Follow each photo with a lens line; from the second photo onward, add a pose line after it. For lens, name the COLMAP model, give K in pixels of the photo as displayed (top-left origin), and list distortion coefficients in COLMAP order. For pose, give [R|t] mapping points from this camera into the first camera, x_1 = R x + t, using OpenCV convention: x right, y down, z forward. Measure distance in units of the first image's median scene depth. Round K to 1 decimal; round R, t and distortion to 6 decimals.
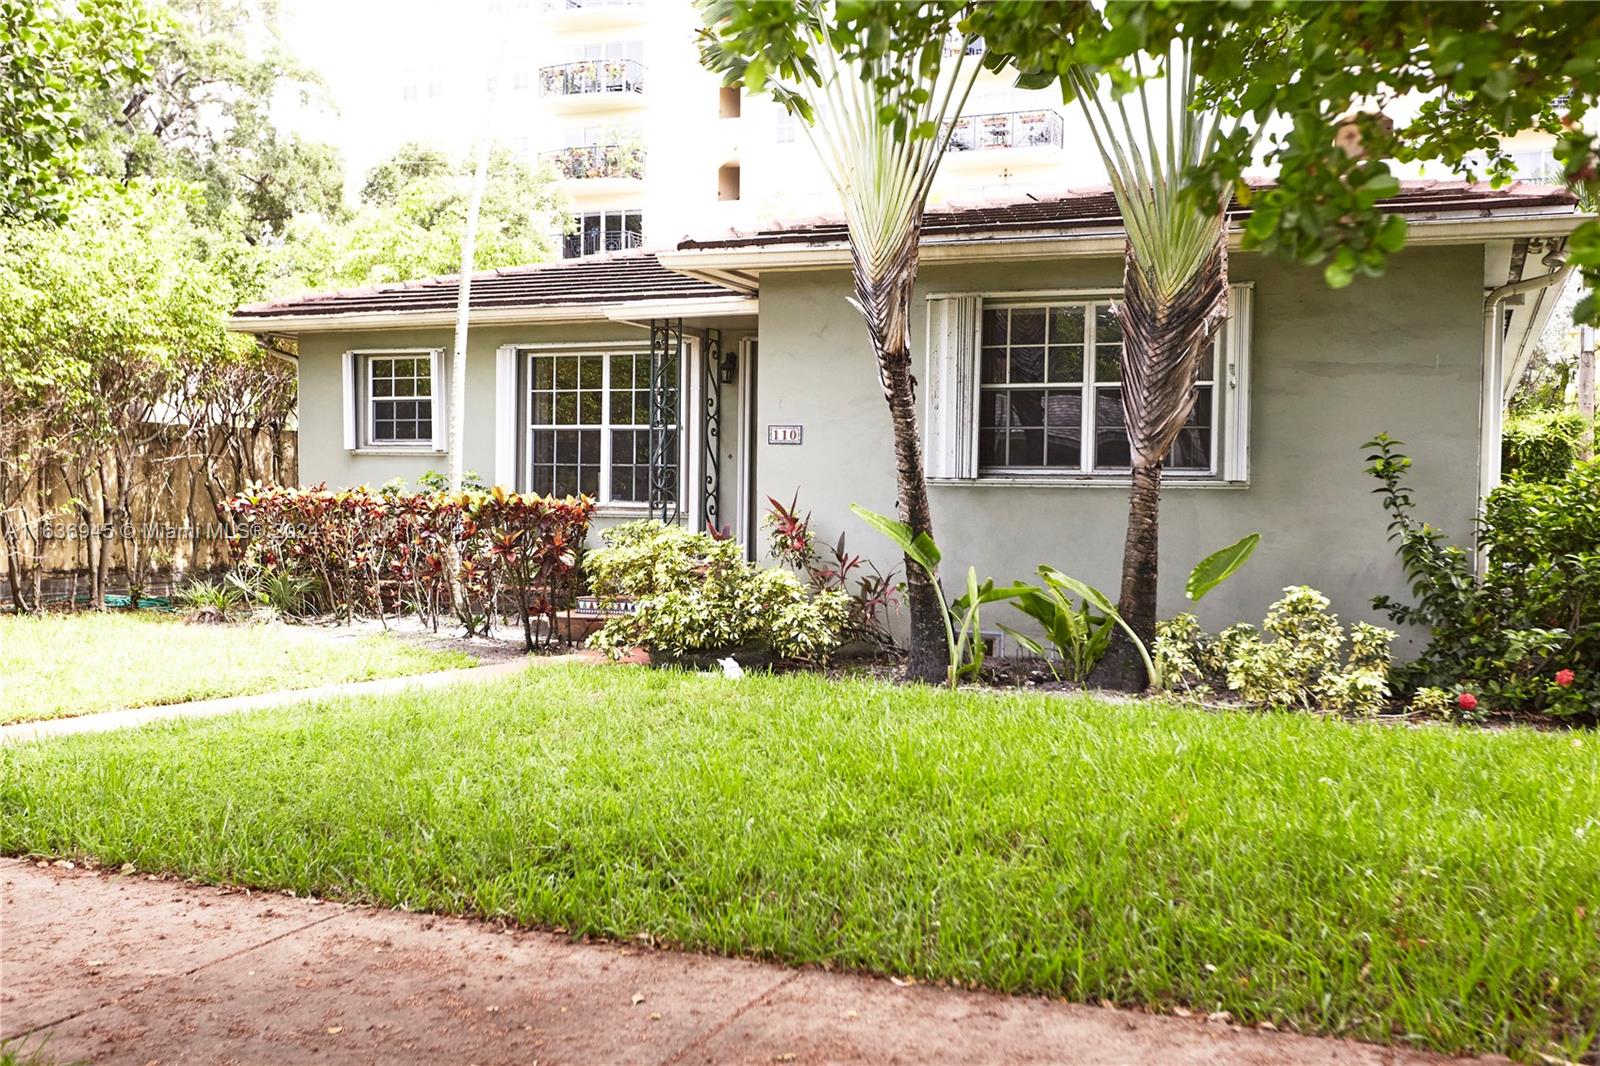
lens RADIAL K [[1578.7, 0, 793.4], [0, 1578.7, 541.9], [0, 0, 1]] dist [0.001405, -0.003741]
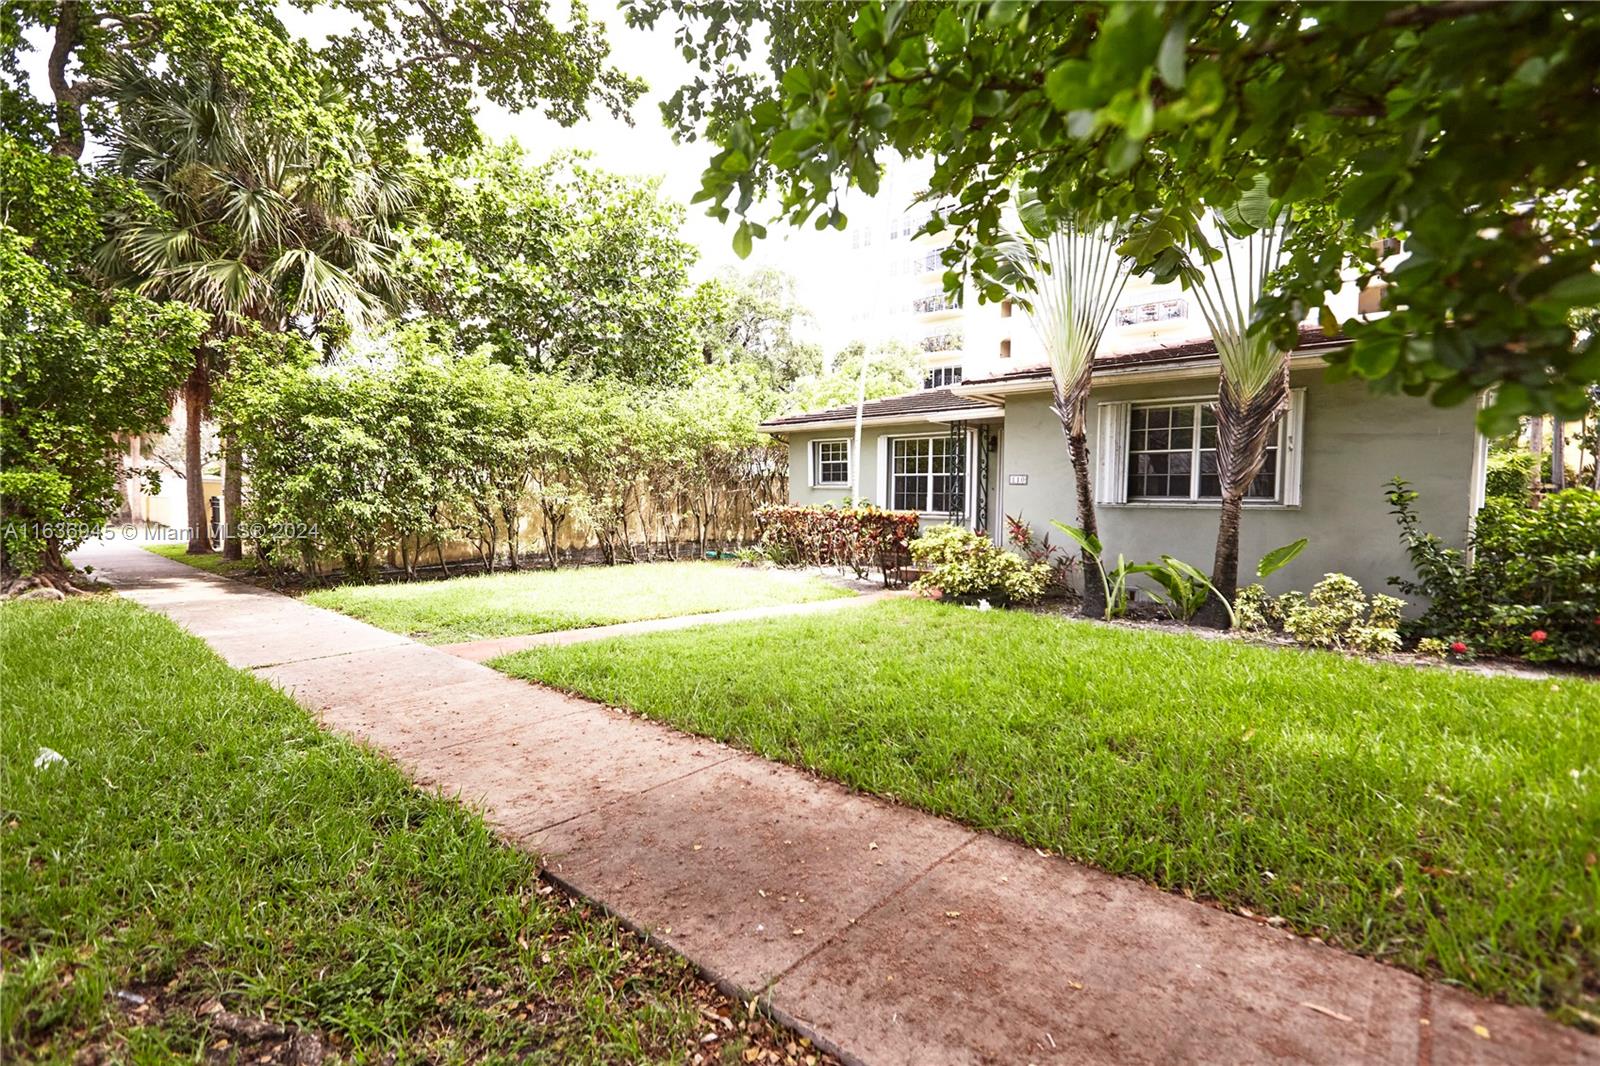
lens RADIAL K [[732.0, 0, 798.3], [0, 732.0, 537.3], [0, 0, 1]] dist [0.000363, -0.000230]
pose [[0.950170, 0.012138, -0.311497, 0.022449], [-0.005768, 0.999755, 0.021363, -0.018507], [0.311680, -0.018502, 0.950007, 0.088535]]
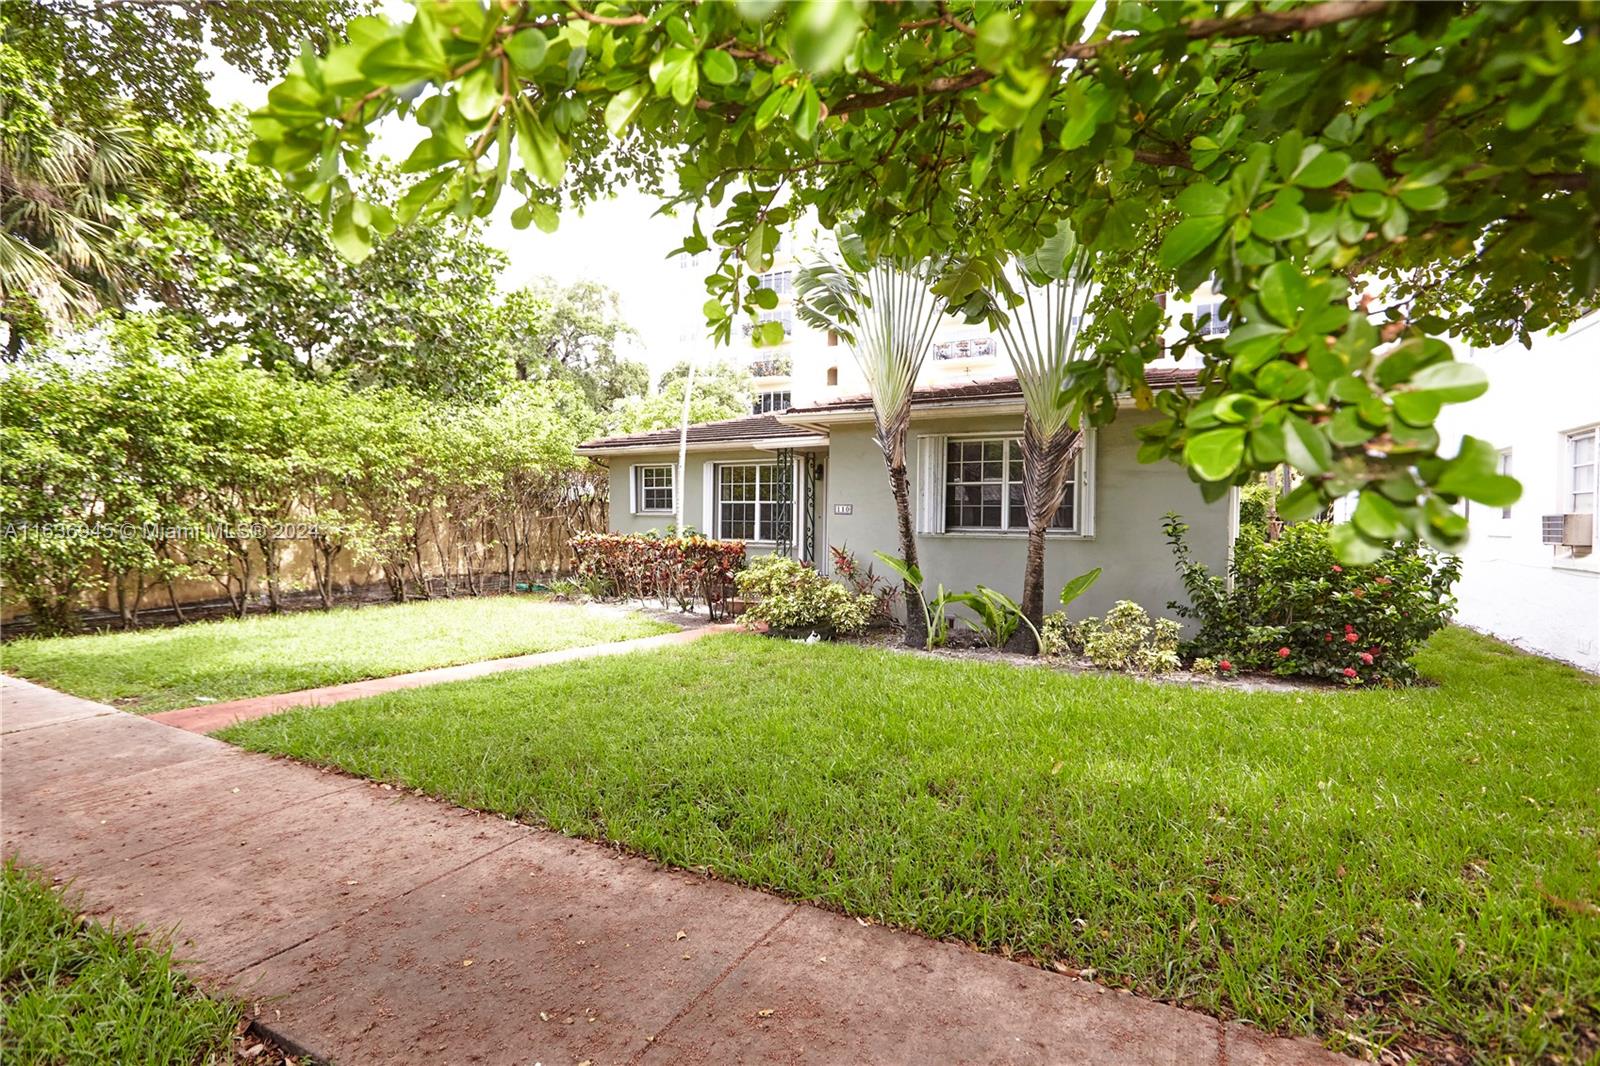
lens RADIAL K [[752.5, 0, 797.3], [0, 752.5, 537.2], [0, 0, 1]] dist [-0.001734, -0.000450]
pose [[0.995881, -0.001366, -0.090663, 0.026375], [0.000109, 0.999904, -0.013861, -0.025732], [0.090673, 0.013794, 0.995785, 0.109082]]
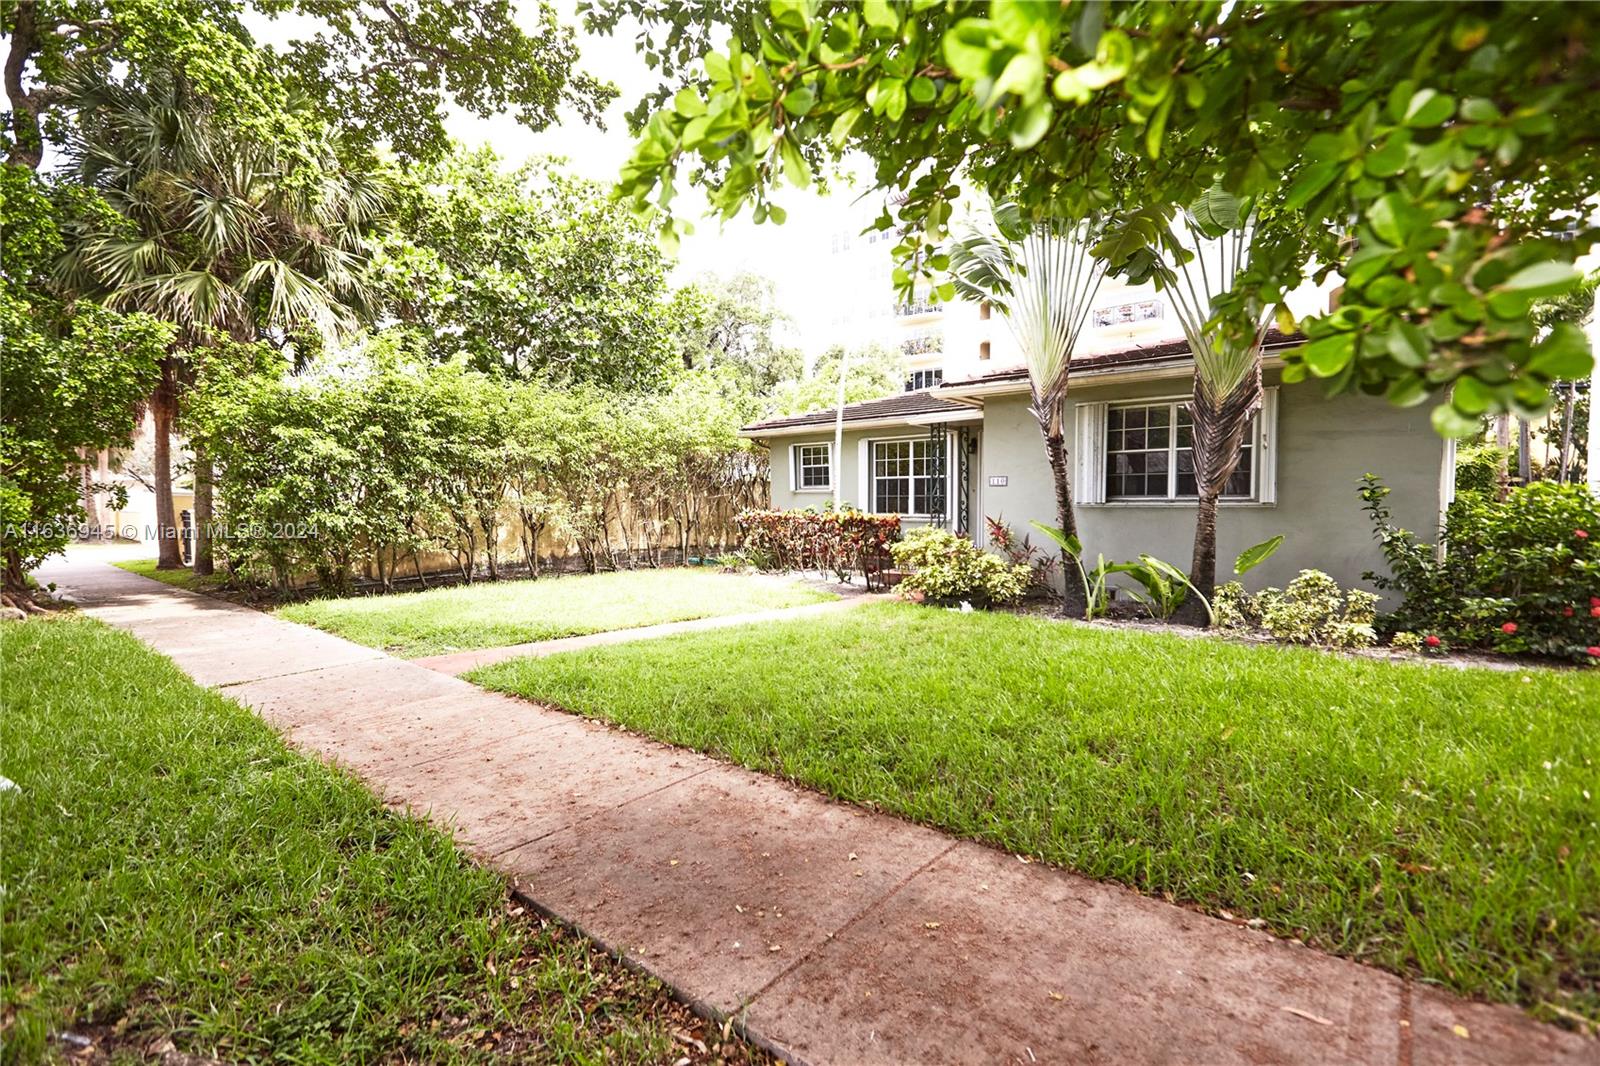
lens RADIAL K [[732.0, 0, 798.3], [0, 732.0, 537.3], [0, 0, 1]] dist [0.000363, -0.000230]
pose [[0.956653, -0.005416, -0.291180, 0.025240], [0.010467, 0.999821, 0.015793, -0.019487], [0.291042, -0.018156, 0.956538, 0.093393]]
